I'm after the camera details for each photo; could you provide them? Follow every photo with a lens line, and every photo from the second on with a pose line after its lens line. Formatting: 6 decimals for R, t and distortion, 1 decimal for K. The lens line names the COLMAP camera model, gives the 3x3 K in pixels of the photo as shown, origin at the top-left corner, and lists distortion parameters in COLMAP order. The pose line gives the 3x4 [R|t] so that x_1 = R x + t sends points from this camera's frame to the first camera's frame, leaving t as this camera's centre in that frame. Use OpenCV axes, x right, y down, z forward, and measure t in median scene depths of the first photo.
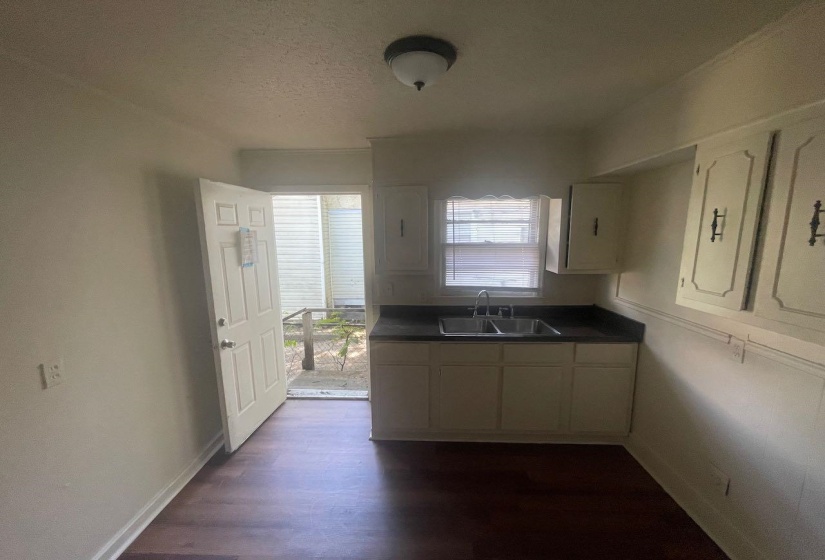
lens RADIAL K [[325.9, 0, 410.3], [0, 325.9, 292.7], [0, 0, 1]] dist [0.000876, 0.000163]
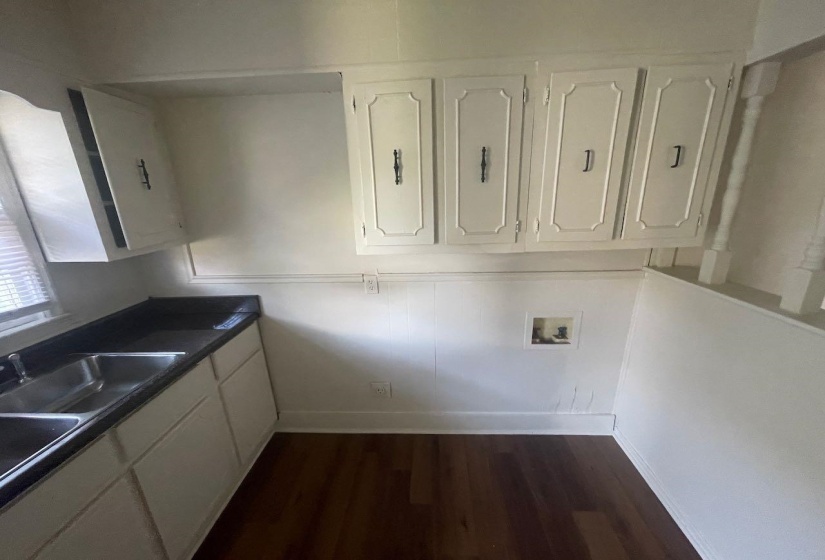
lens RADIAL K [[325.9, 0, 410.3], [0, 325.9, 292.7], [0, 0, 1]] dist [0.000876, 0.000163]
pose [[0.028381, -0.295600, 0.954890, -0.081661], [0.207409, 0.936226, 0.283658, -0.069445], [-0.977843, 0.190002, 0.087882, 0.539887]]
